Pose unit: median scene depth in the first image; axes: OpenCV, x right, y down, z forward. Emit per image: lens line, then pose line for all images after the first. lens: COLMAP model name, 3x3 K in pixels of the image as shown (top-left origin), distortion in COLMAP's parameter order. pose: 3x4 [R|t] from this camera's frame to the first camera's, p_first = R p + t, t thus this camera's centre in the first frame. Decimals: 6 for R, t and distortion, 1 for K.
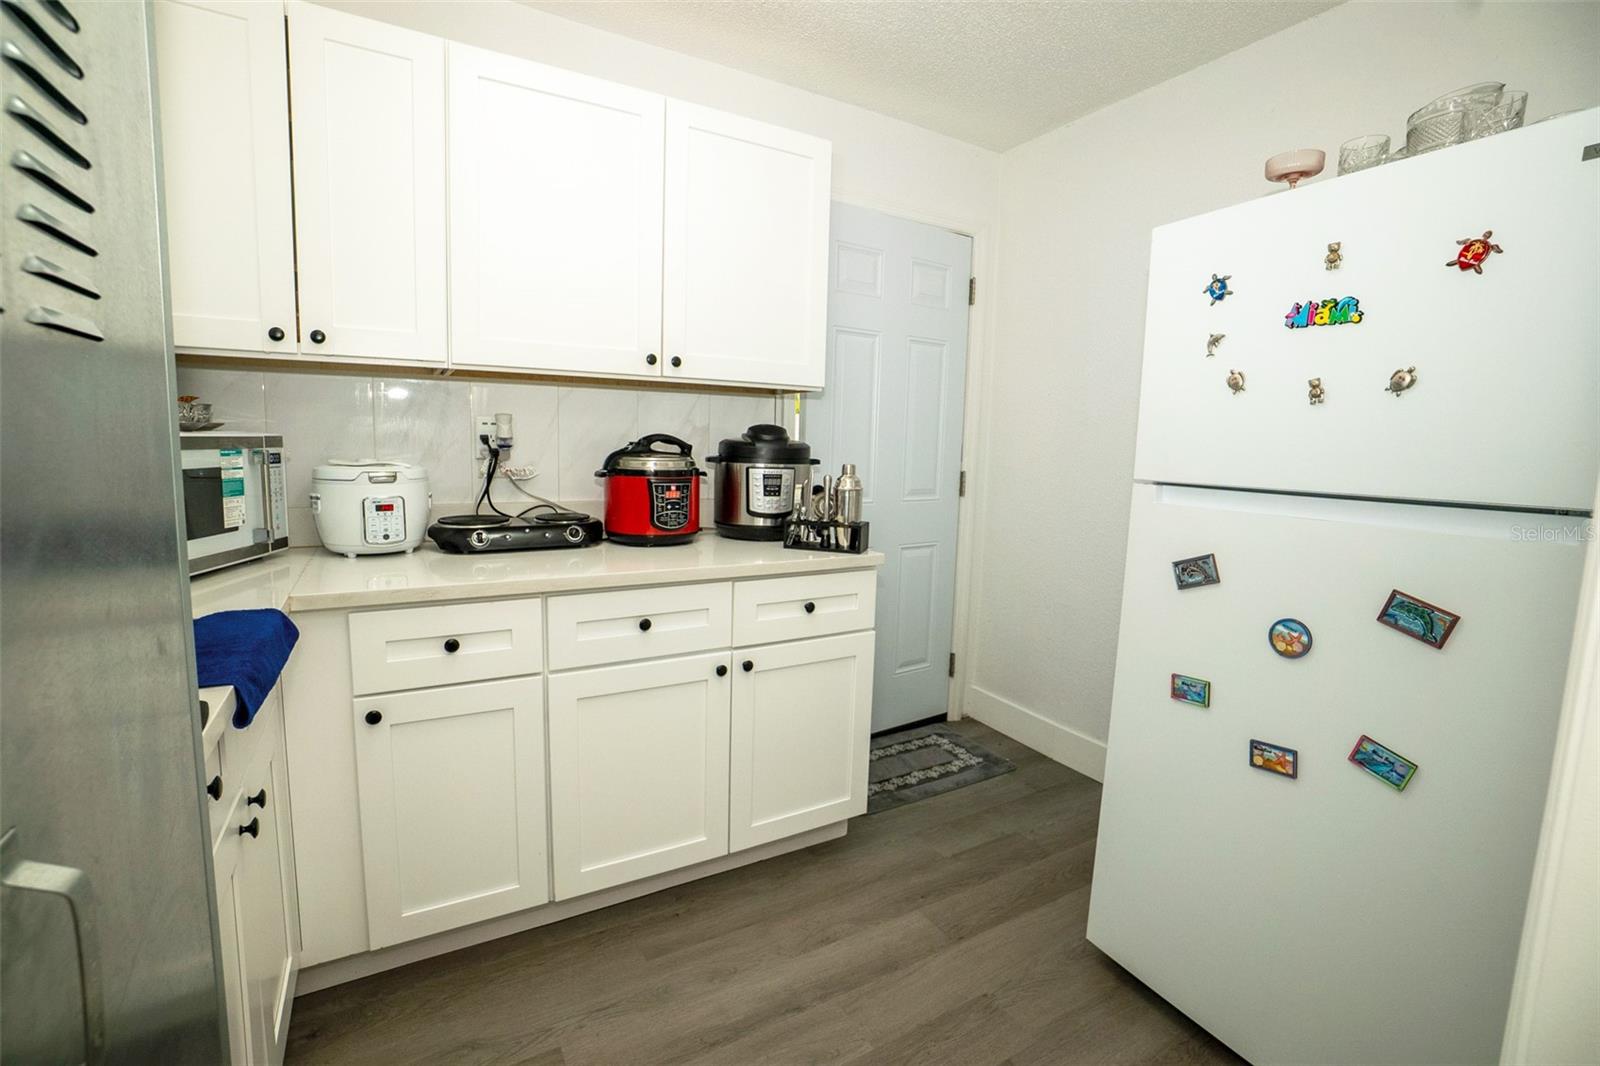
lens RADIAL K [[718.0, 0, 803.0], [0, 718.0, 521.1], [0, 0, 1]] dist [-0.075374, 0.032041]
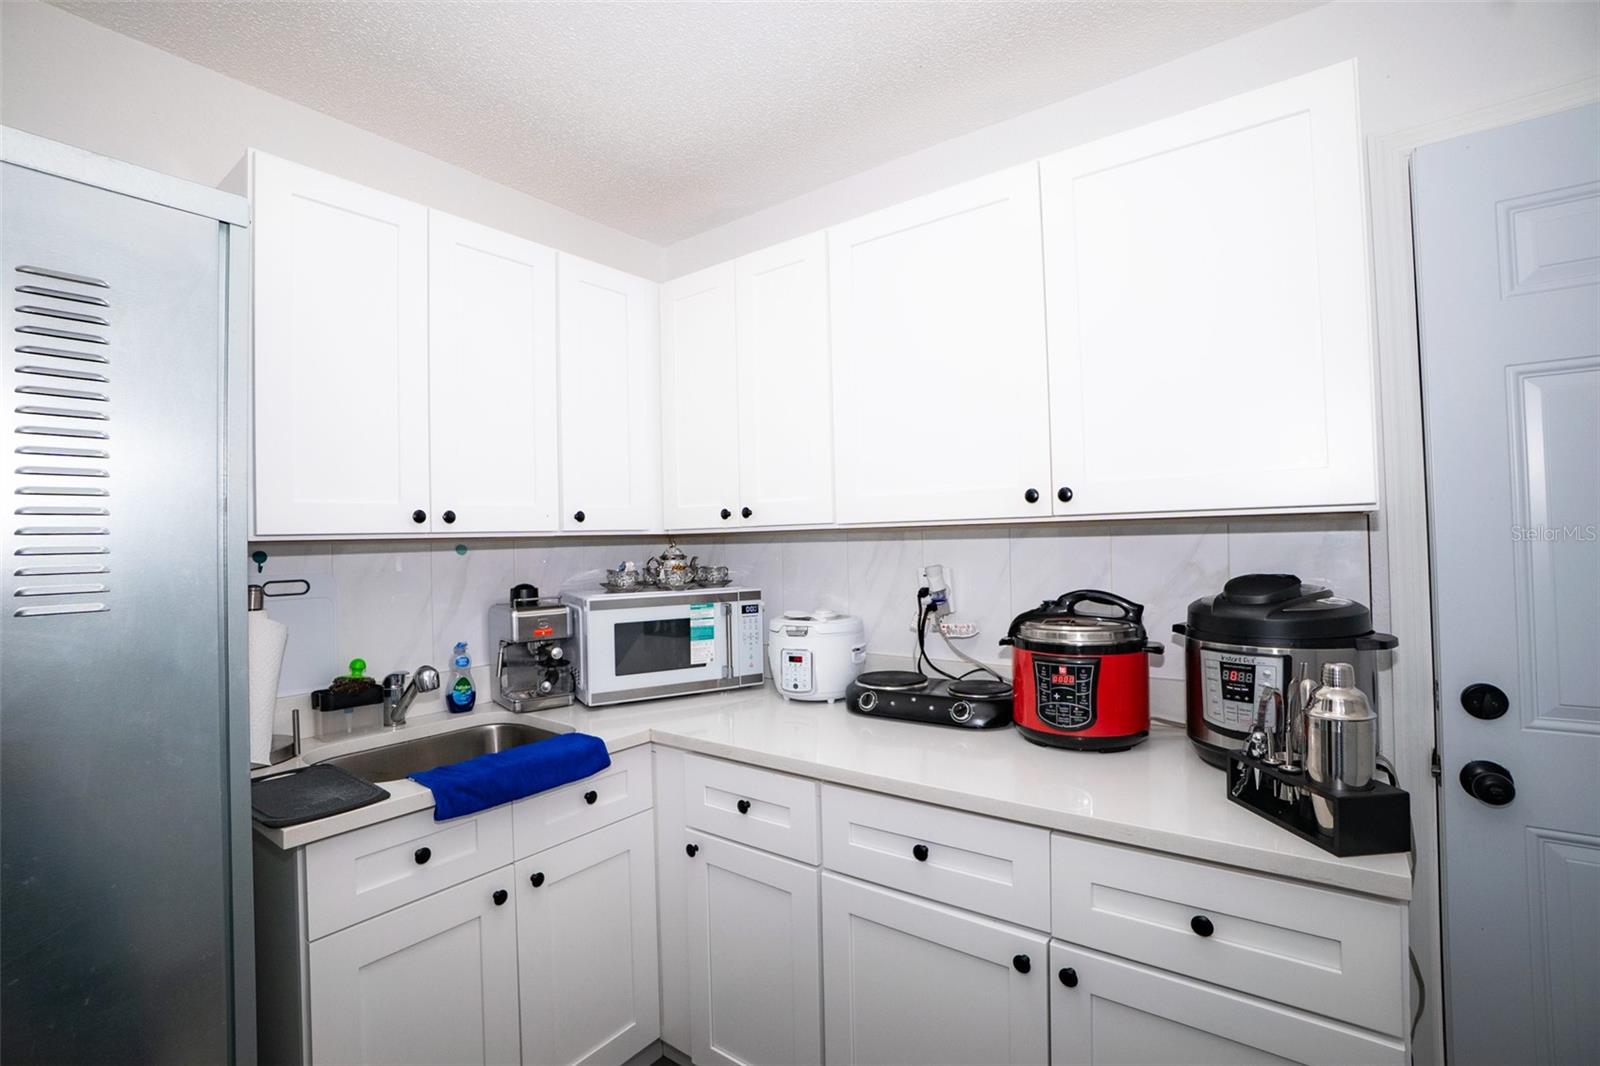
lens RADIAL K [[718.0, 0, 803.0], [0, 718.0, 521.1], [0, 0, 1]] dist [-0.075374, 0.032041]
pose [[0.378671, -0.060520, -0.923551, 0.383735], [-0.073879, 0.992699, -0.095343, -0.107753], [0.922578, 0.104334, 0.371435, 0.486228]]
